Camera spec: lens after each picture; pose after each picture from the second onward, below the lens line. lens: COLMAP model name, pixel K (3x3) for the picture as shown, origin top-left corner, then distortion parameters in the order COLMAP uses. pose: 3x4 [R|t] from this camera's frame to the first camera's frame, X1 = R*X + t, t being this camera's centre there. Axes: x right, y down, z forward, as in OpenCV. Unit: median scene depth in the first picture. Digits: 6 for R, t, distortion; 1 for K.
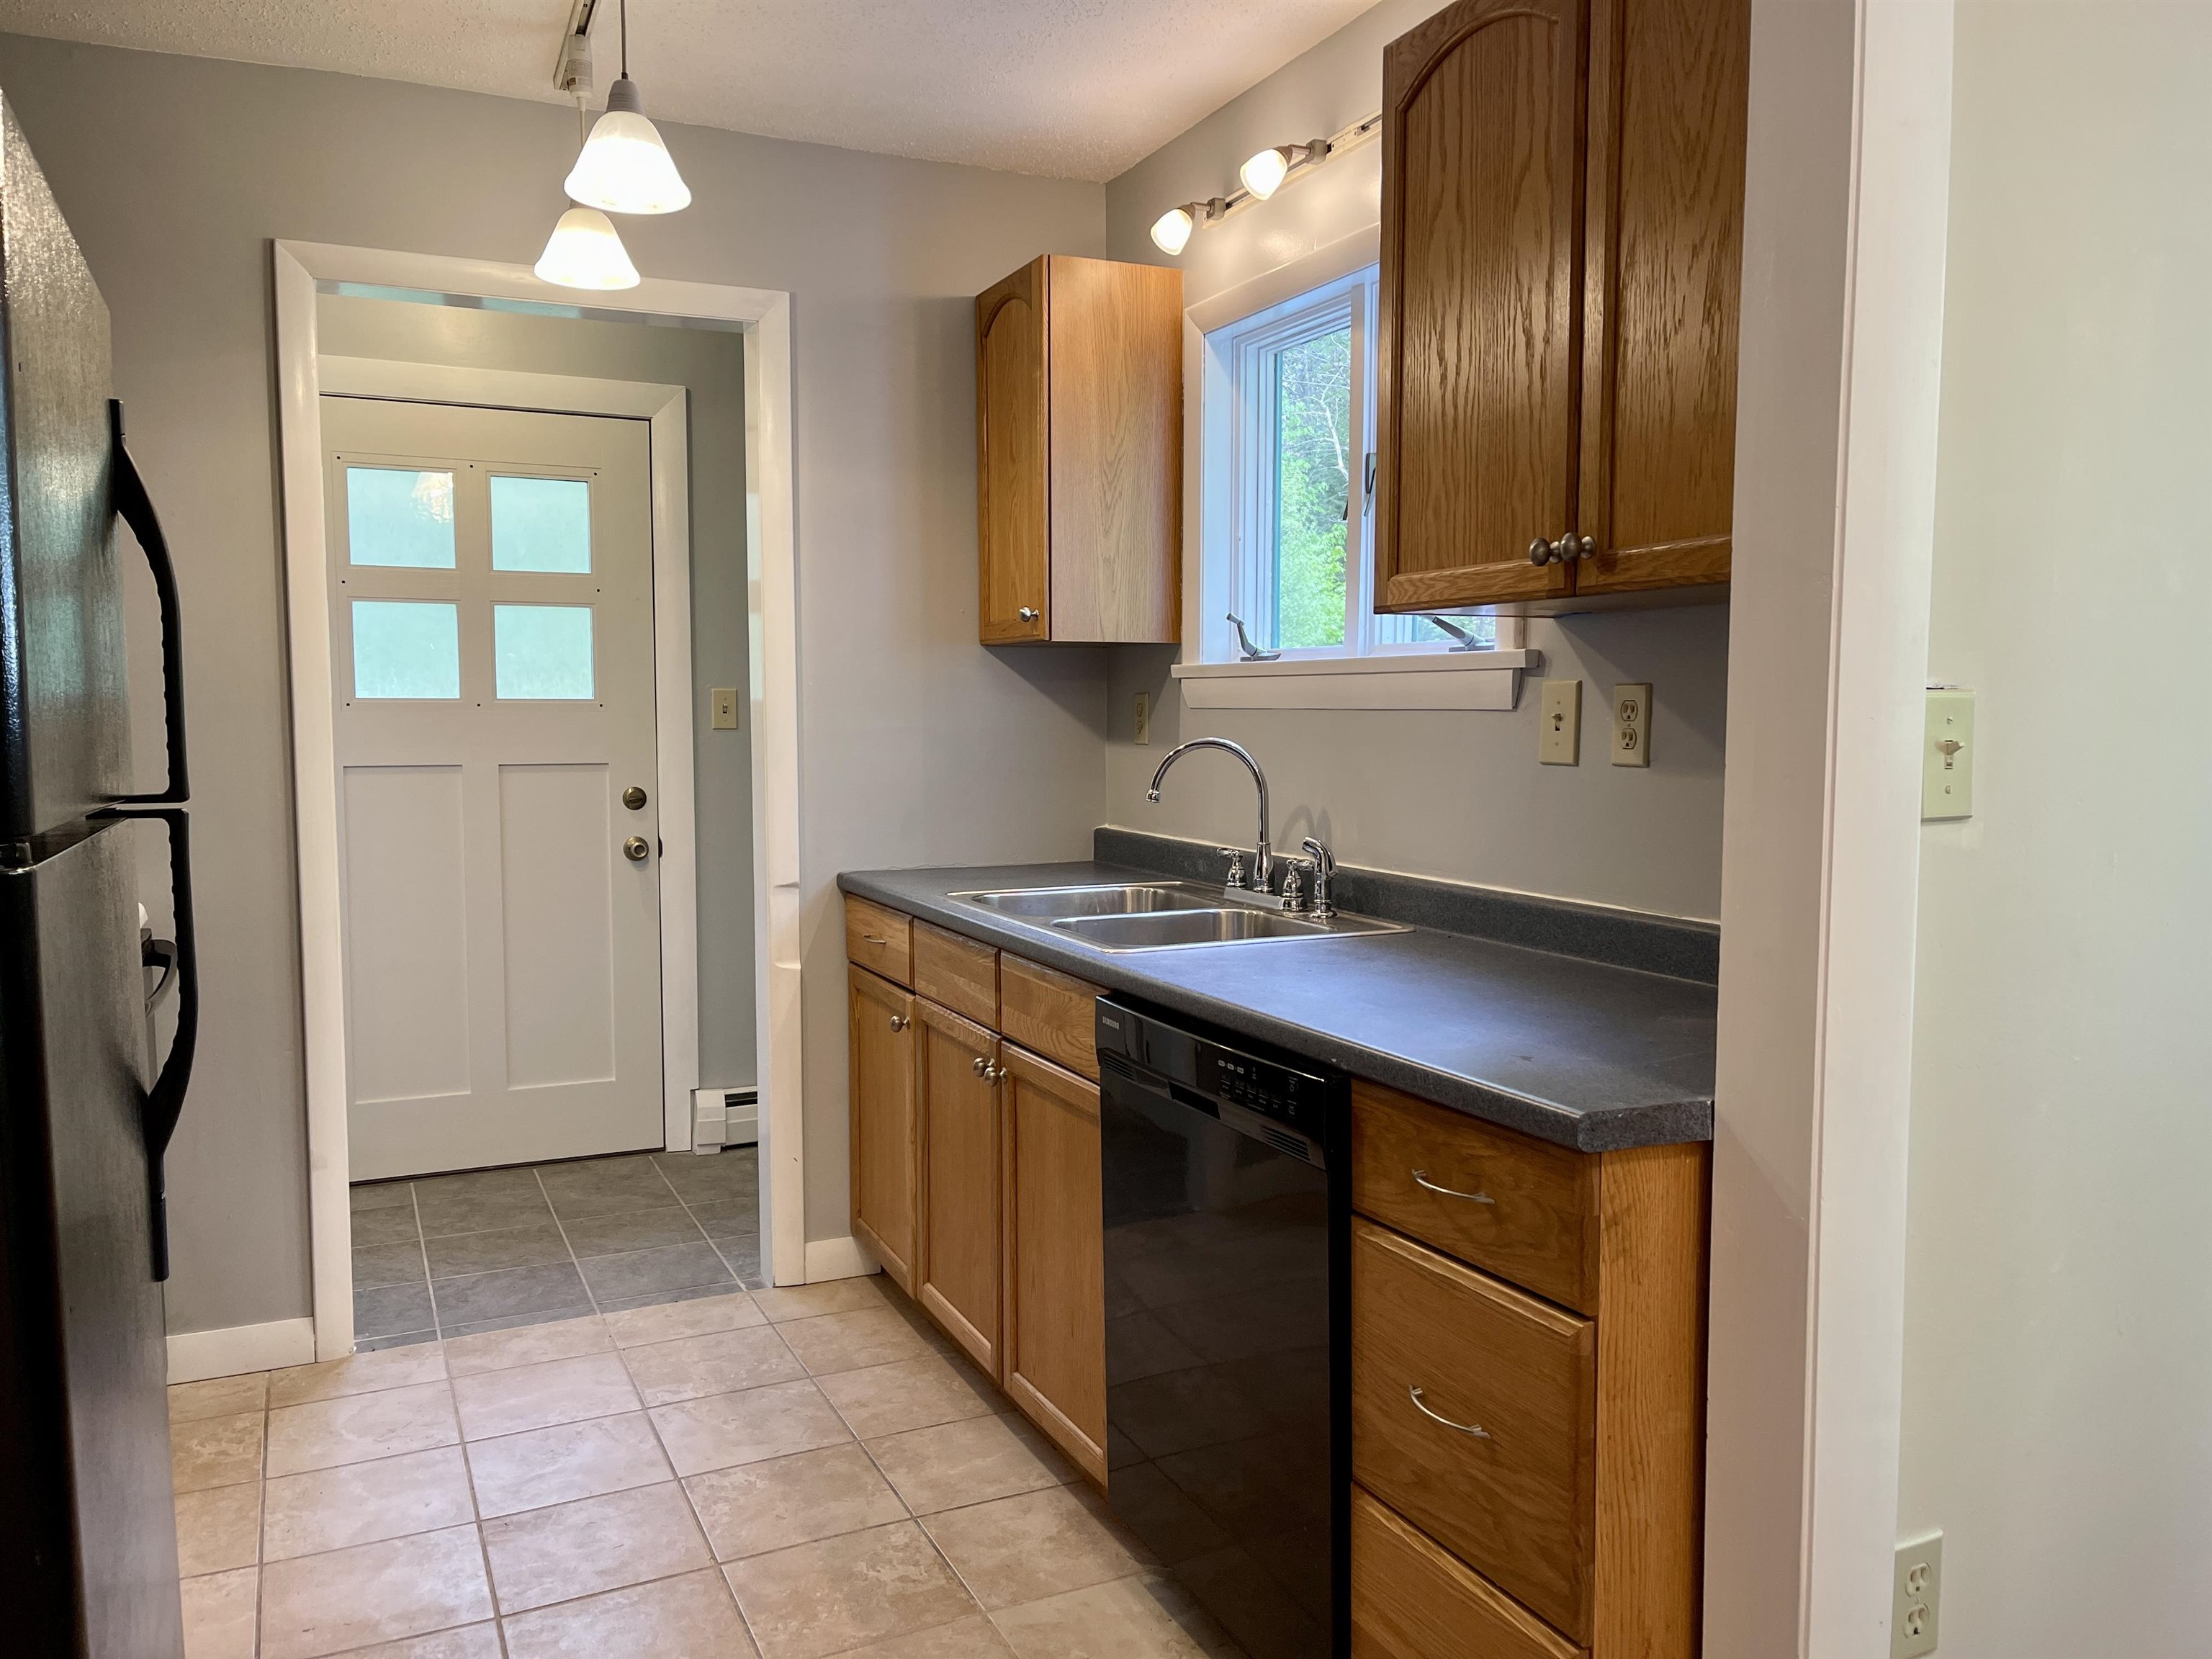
lens RADIAL K [[1672.4, 0, 1117.2], [0, 1672.4, 827.7], [0, 0, 1]] dist [0.076004, -0.096444]
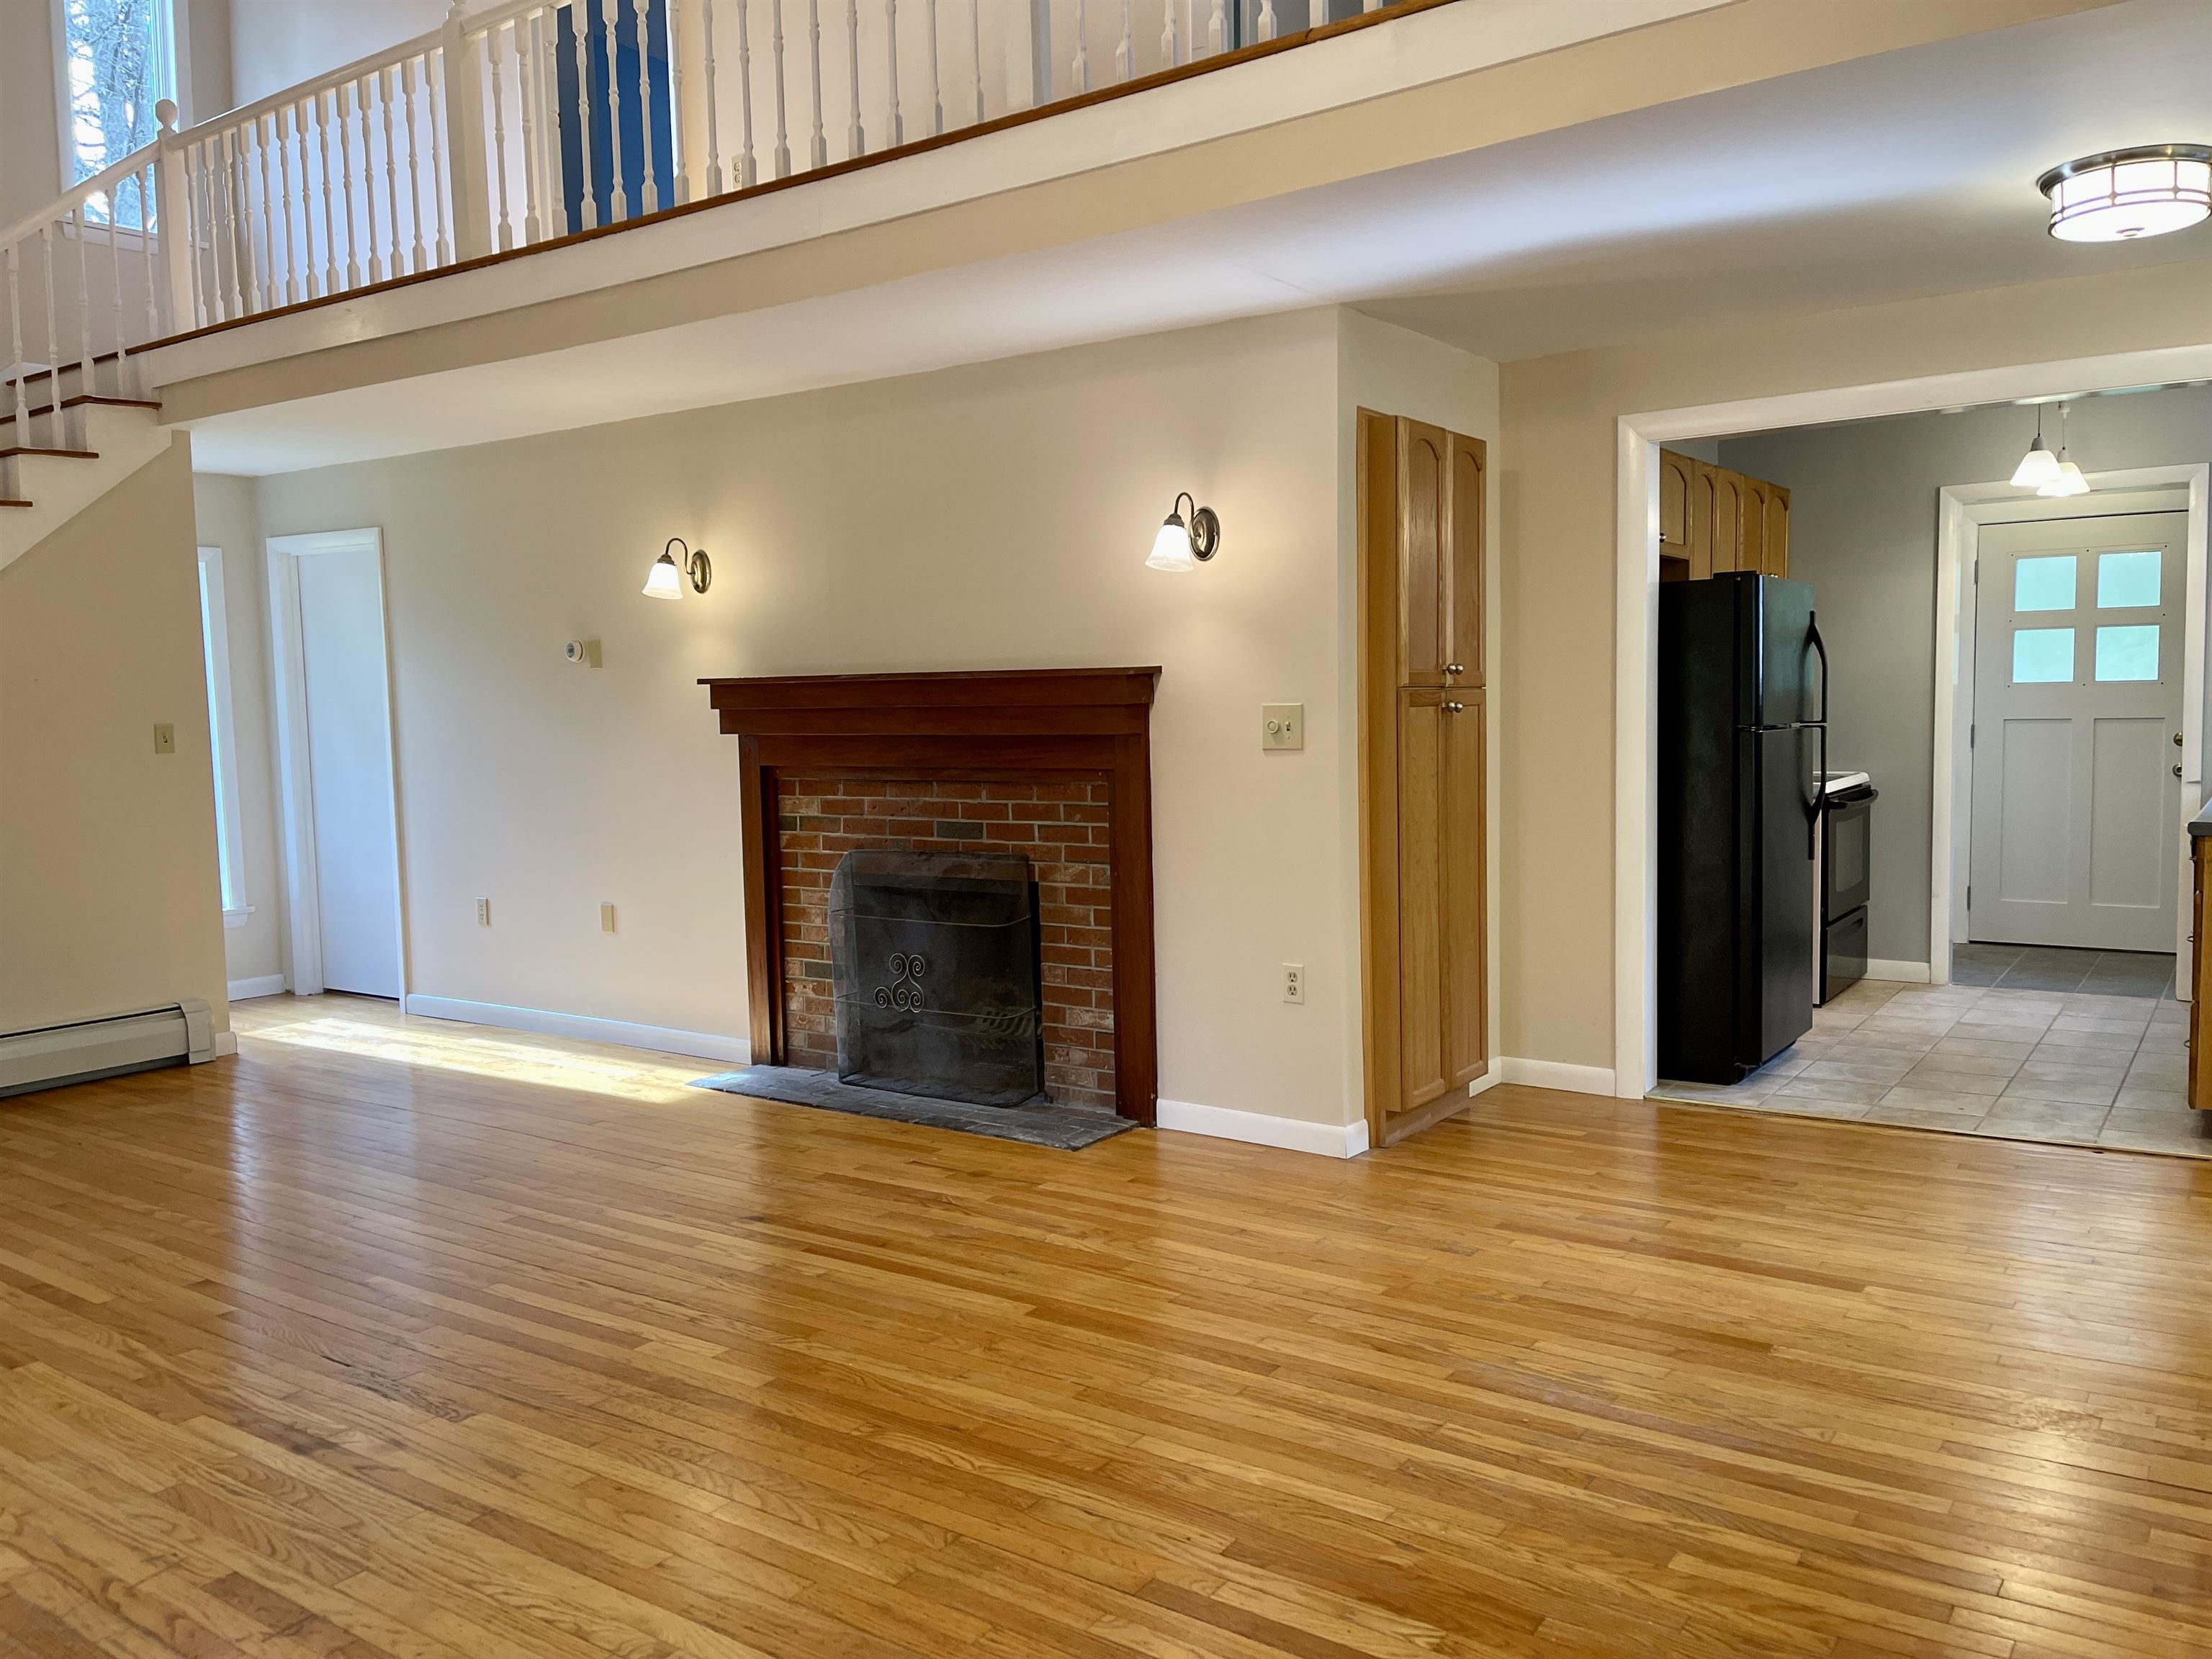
lens RADIAL K [[1672.4, 0, 1117.2], [0, 1672.4, 827.7], [0, 0, 1]] dist [0.076004, -0.096444]
pose [[0.494611, 0.057599, -0.867204, 0.861945], [-0.040582, 0.998244, 0.043156, 0.052942], [0.868167, 0.013847, 0.496080, -0.975773]]
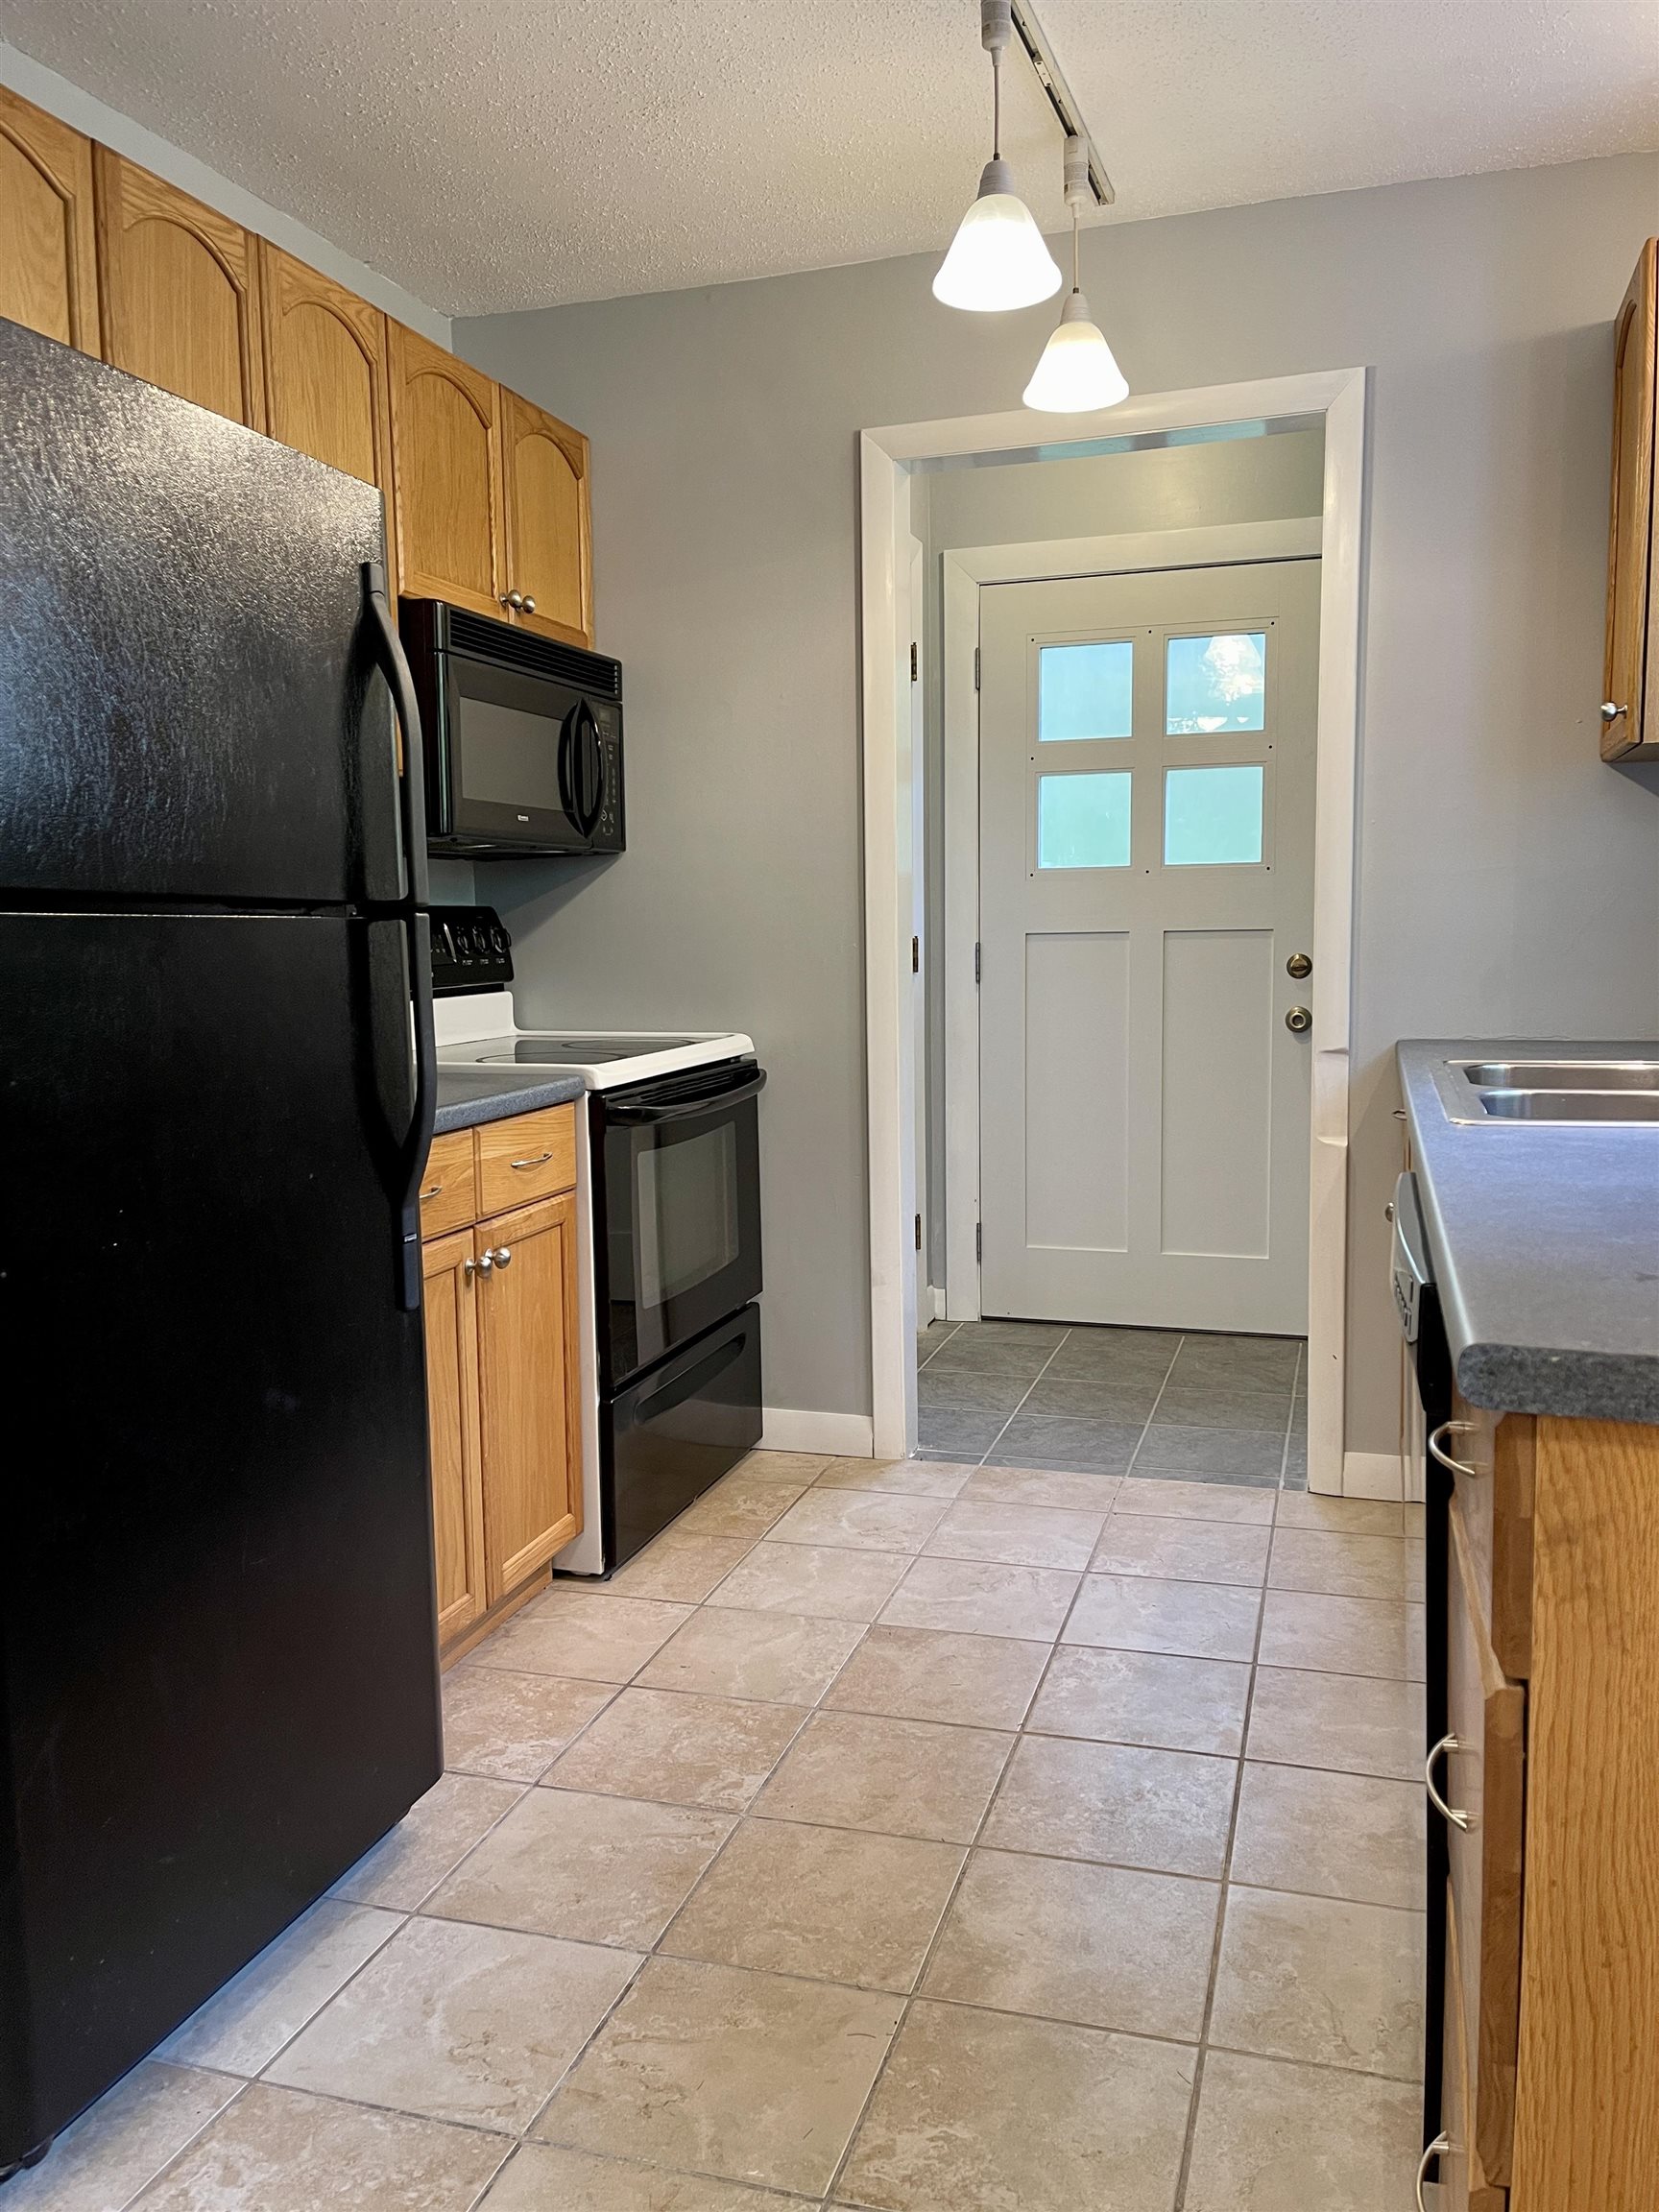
lens RADIAL K [[1672.4, 0, 819.5], [0, 1672.4, 1100.2], [0, 0, 1]] dist [0.076004, -0.096444]
pose [[0.730857, 0.058879, -0.679986, 0.218873], [-0.032920, 0.998154, 0.051046, 0.024347], [0.681736, -0.014922, 0.731446, 0.164420]]
